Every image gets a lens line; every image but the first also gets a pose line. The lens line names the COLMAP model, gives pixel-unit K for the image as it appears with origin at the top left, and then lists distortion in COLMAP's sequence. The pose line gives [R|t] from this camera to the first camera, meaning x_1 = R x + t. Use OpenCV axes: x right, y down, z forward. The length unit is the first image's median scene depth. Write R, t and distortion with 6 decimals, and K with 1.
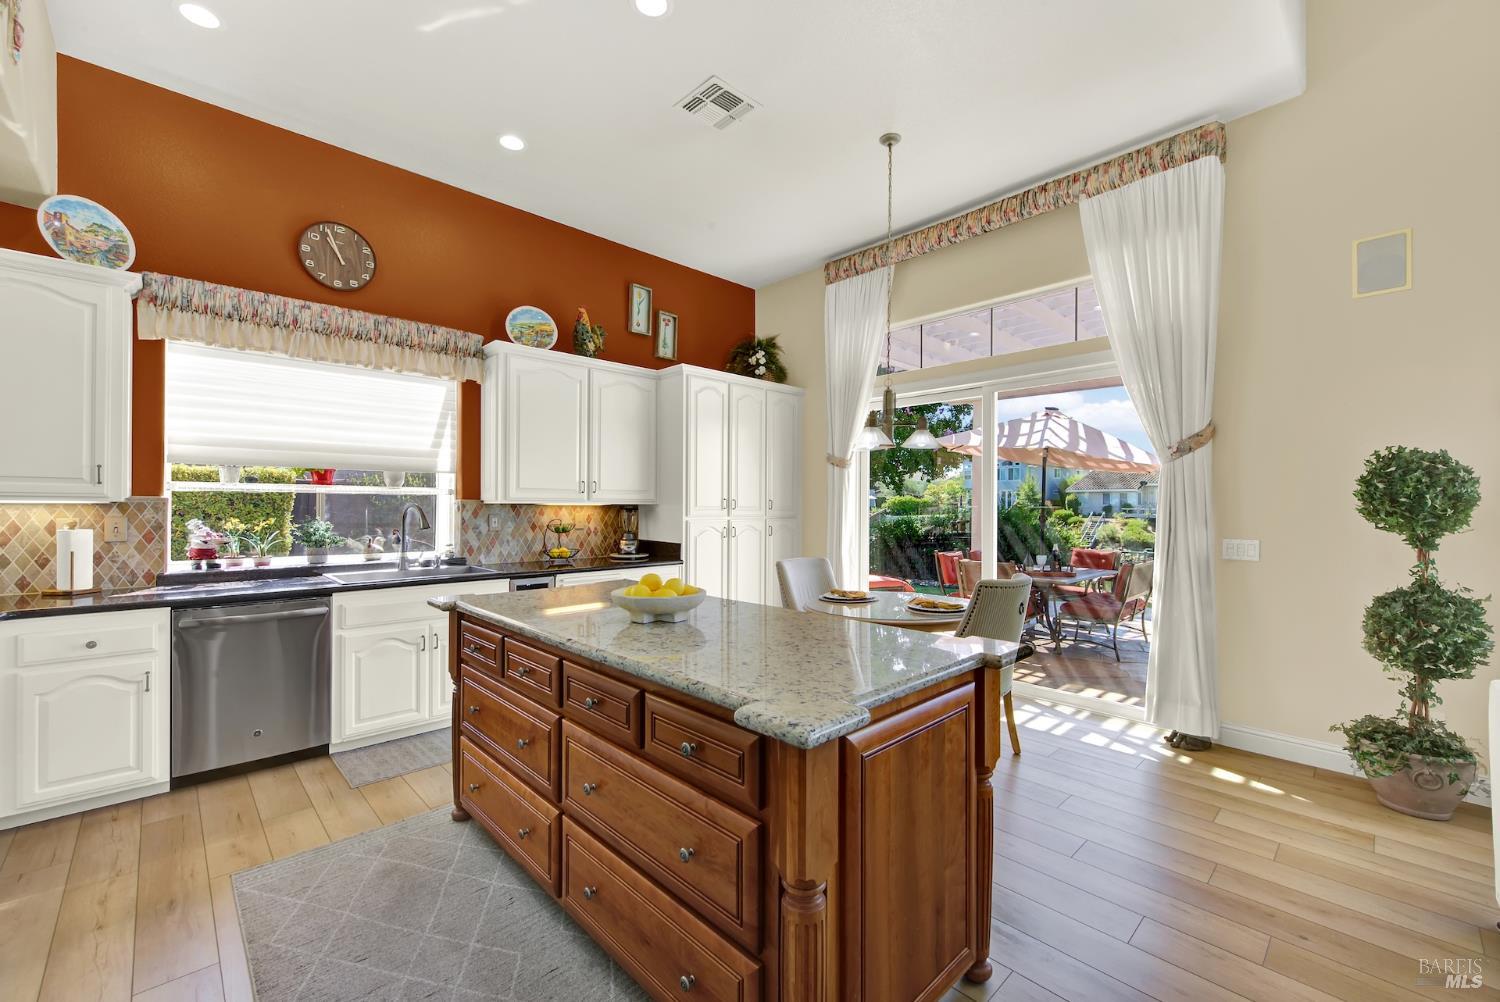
lens RADIAL K [[614.3, 0, 757.3], [0, 614.3, 504.8], [0, 0, 1]] dist [0.005808, -0.003833]
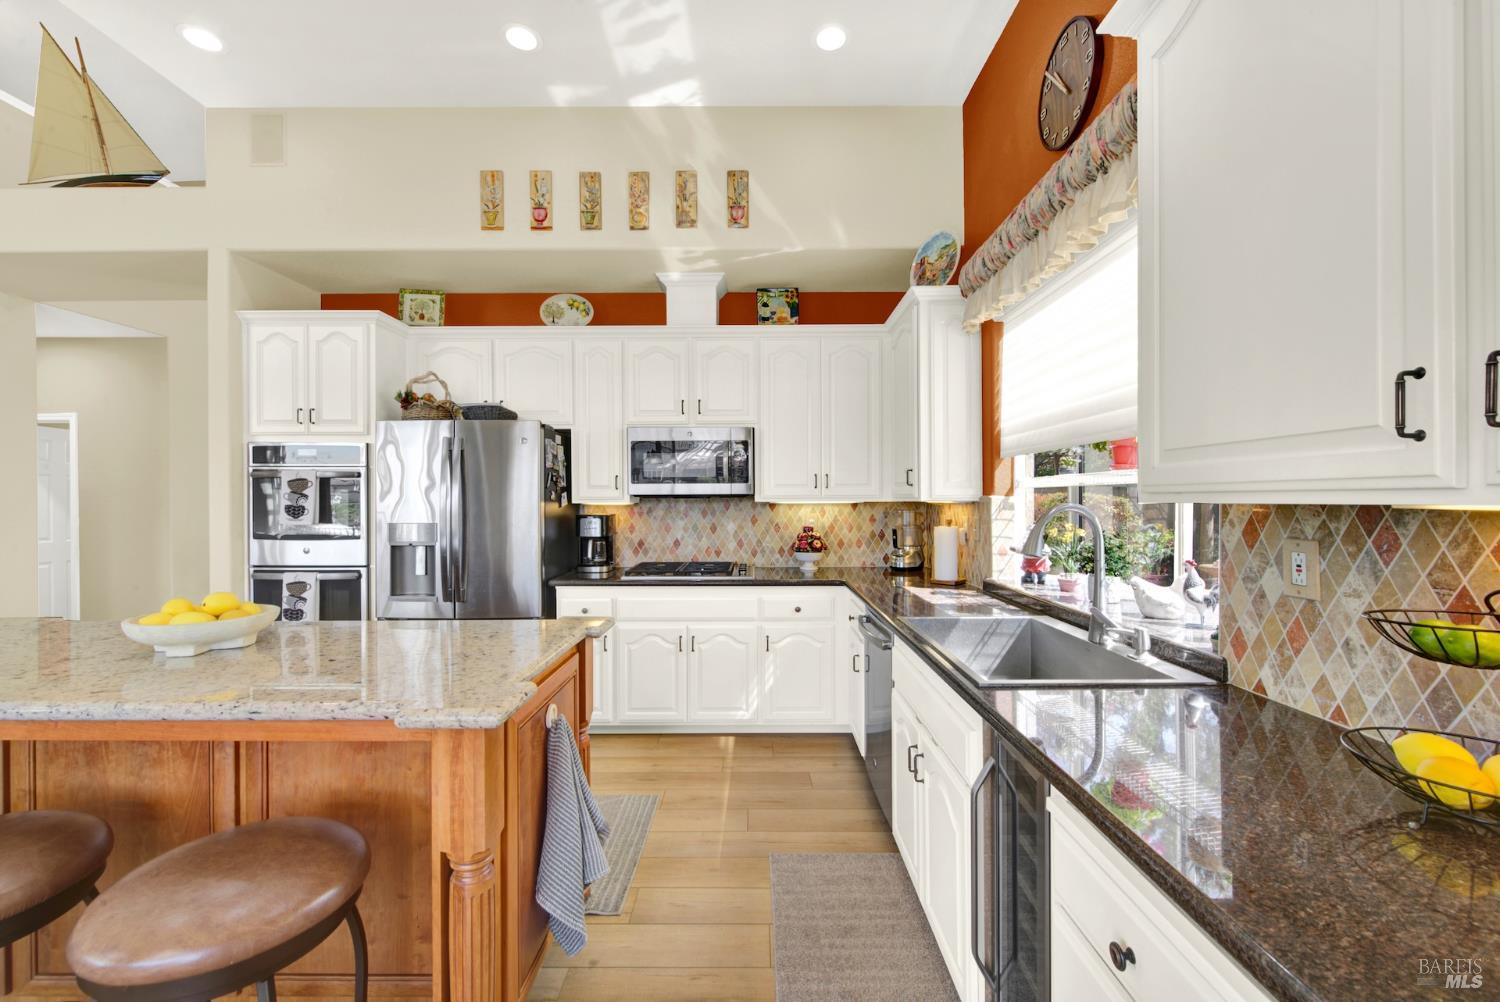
lens RADIAL K [[614.3, 0, 755.5], [0, 614.3, 501.9], [0, 0, 1]] dist [0.005808, -0.003833]
pose [[-0.696913, -0.001483, -0.717154, -0.047847], [-0.000552, 0.999999, -0.001532, -0.002600], [0.717155, -0.000672, -0.696913, 1.199653]]
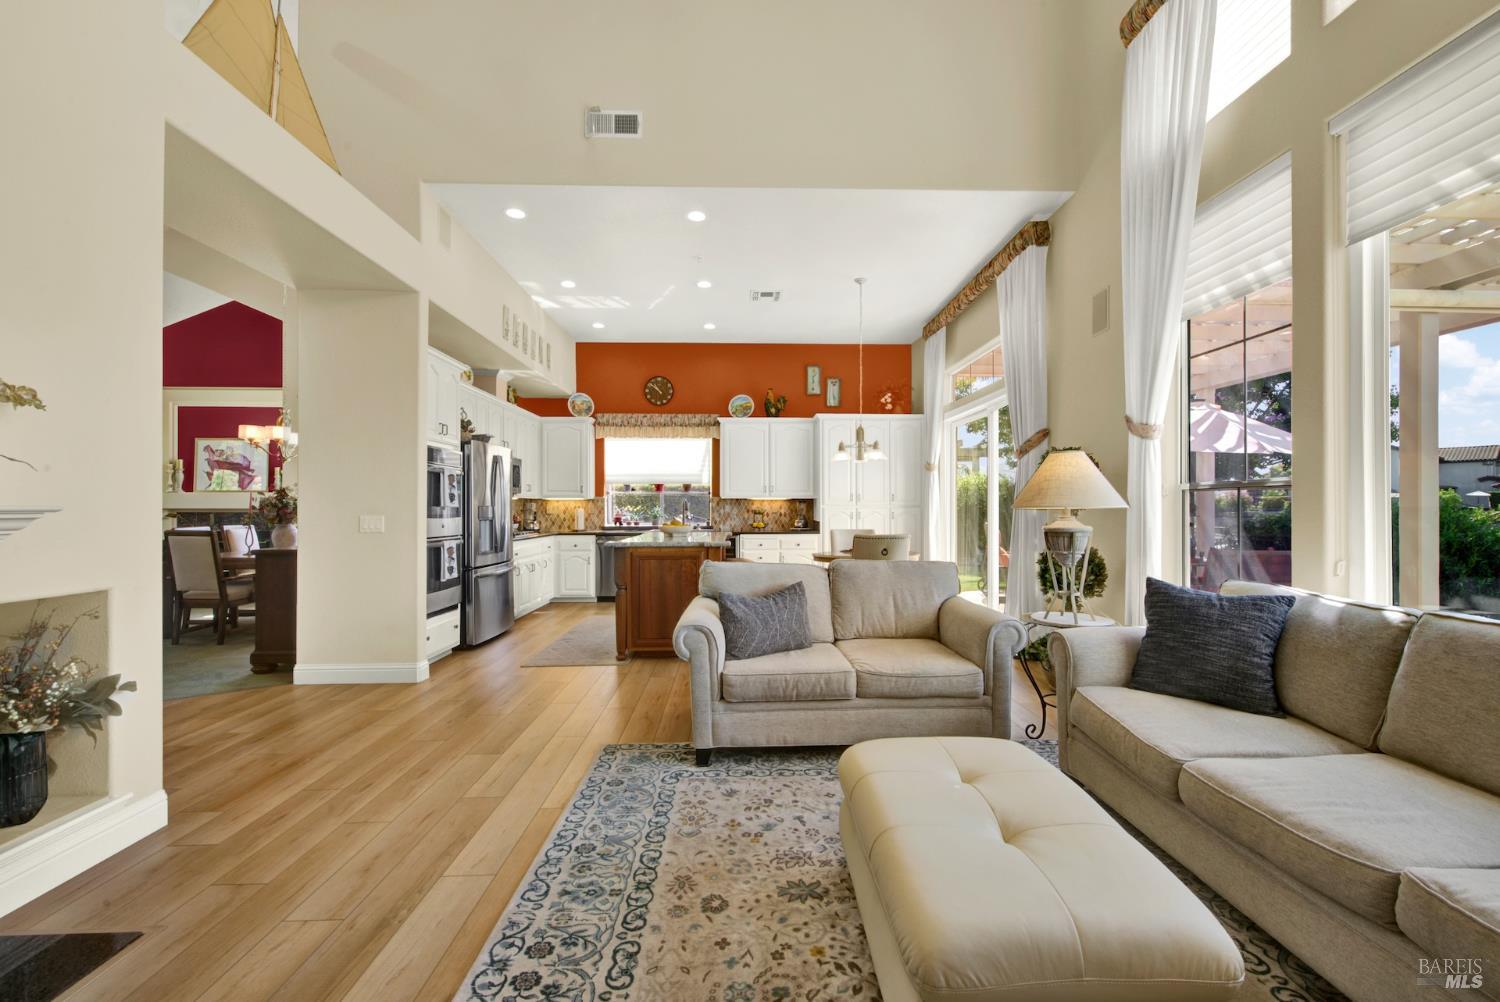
lens RADIAL K [[614.3, 0, 756.4], [0, 614.3, 506.3], [0, 0, 1]] dist [0.005808, -0.003833]
pose [[0.741295, -0.008273, -0.671128, 1.110668], [0.005090, 0.999965, -0.006704, 0.041183], [0.671160, 0.001554, 0.741311, -0.443313]]
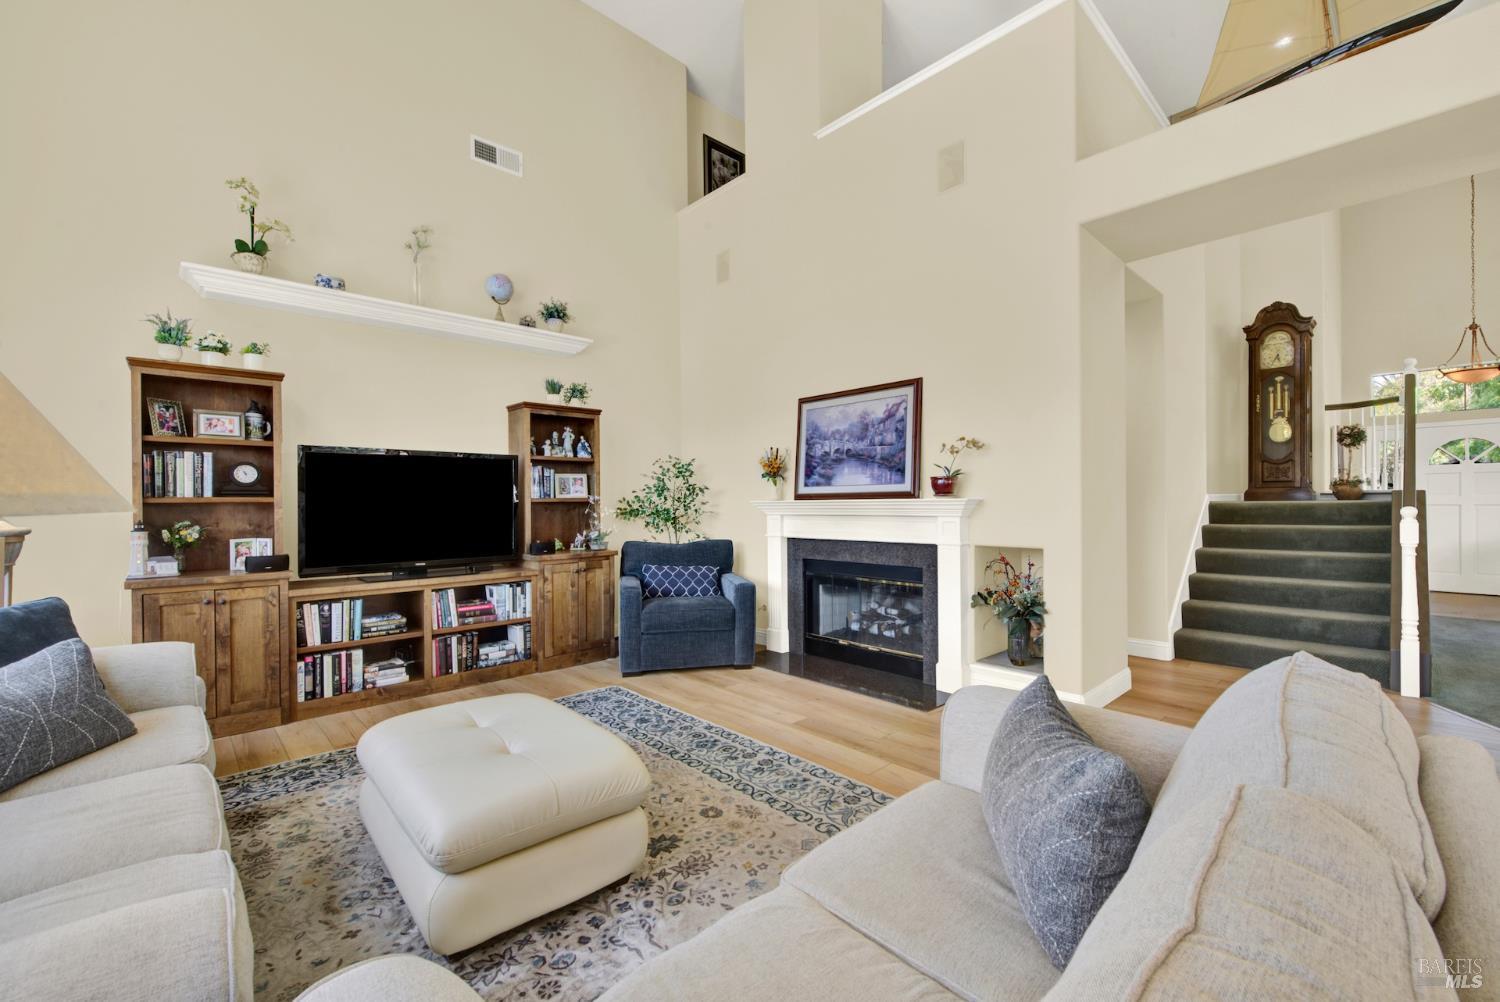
lens RADIAL K [[614.3, 0, 757.4], [0, 614.3, 505.4], [0, 0, 1]] dist [0.005808, -0.003833]
pose [[-0.999978, 0.003043, 0.005918, 0.696067], [0.003078, 0.999978, 0.005914, 0.039197], [-0.005900, 0.005932, -0.999965, 0.536694]]
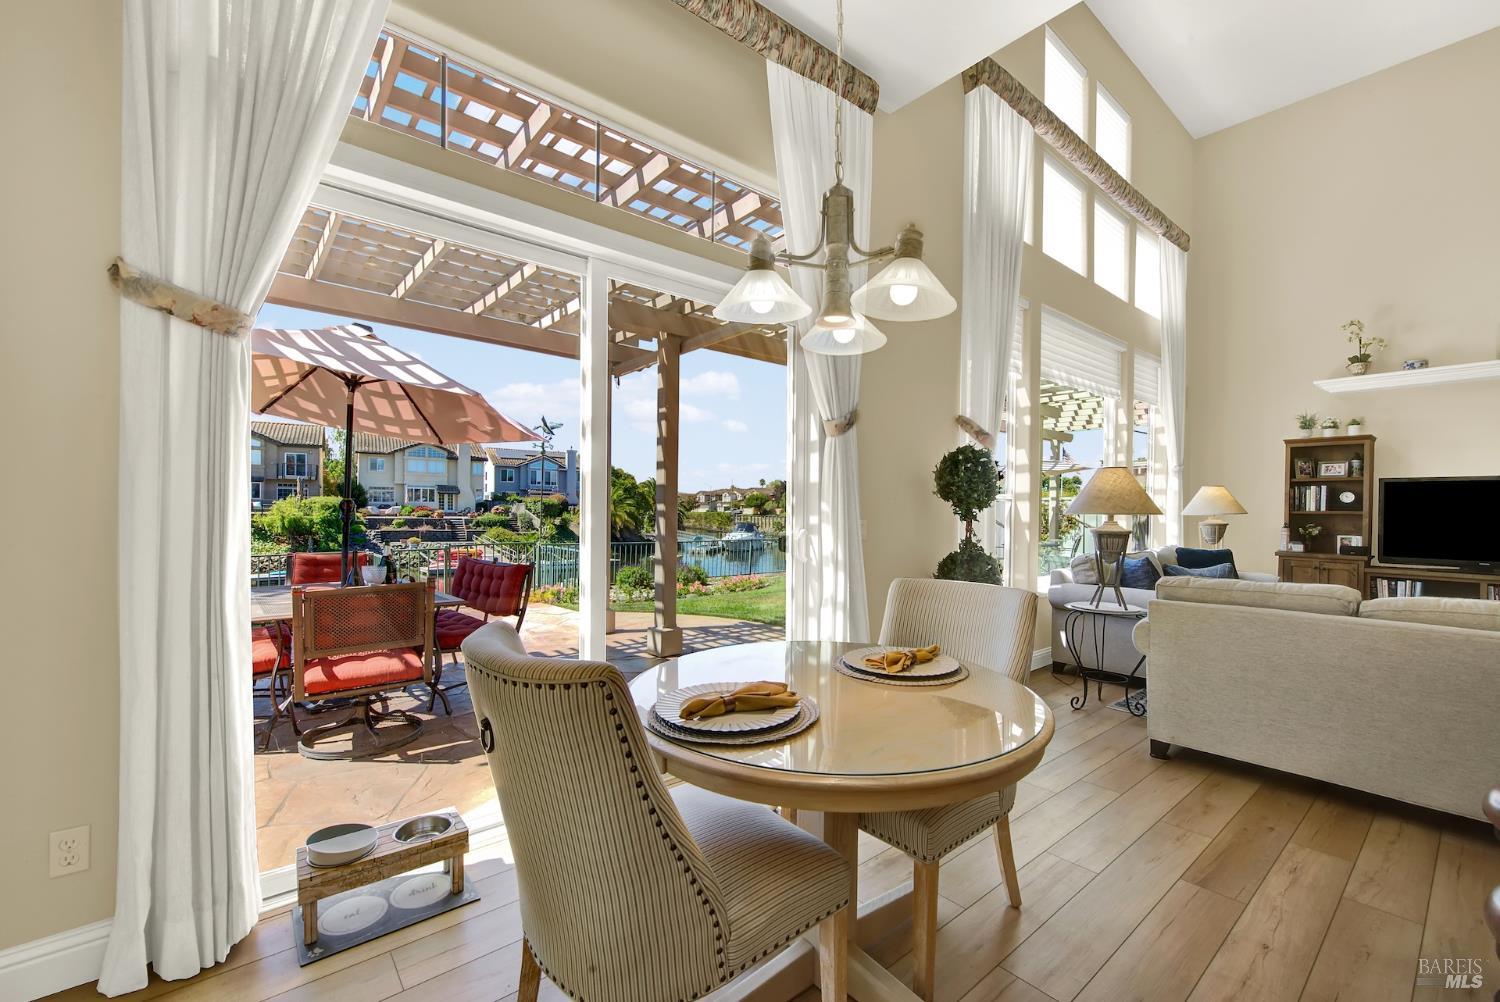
lens RADIAL K [[614.3, 0, 759.3], [0, 614.3, 515.8], [0, 0, 1]] dist [0.005808, -0.003833]
pose [[0.071006, -0.015139, 0.997361, -0.212606], [-0.010379, 0.999819, 0.015915, 0.032805], [-0.997422, -0.011482, 0.070836, 1.002528]]
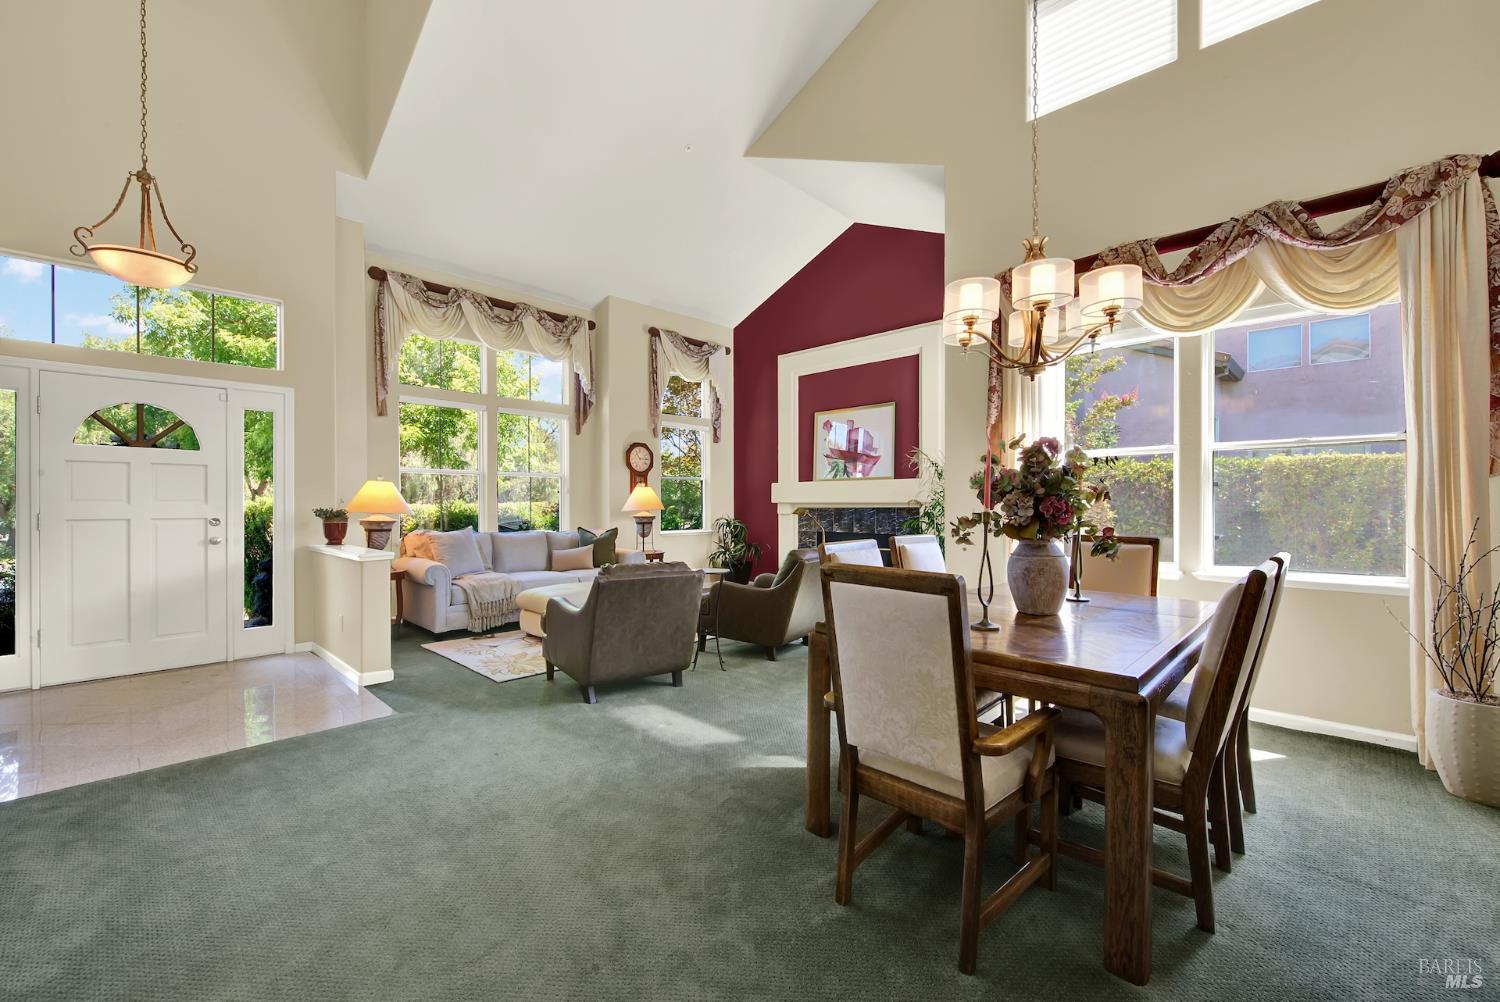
lens RADIAL K [[614.3, 0, 757.6], [0, 614.3, 504.0], [0, 0, 1]] dist [0.005808, -0.003833]
pose [[0.038862, -0.005121, -0.999231, -0.414881], [0.001604, 0.999986, -0.005063, 0.036998], [0.999243, -0.001406, 0.038869, -0.375961]]
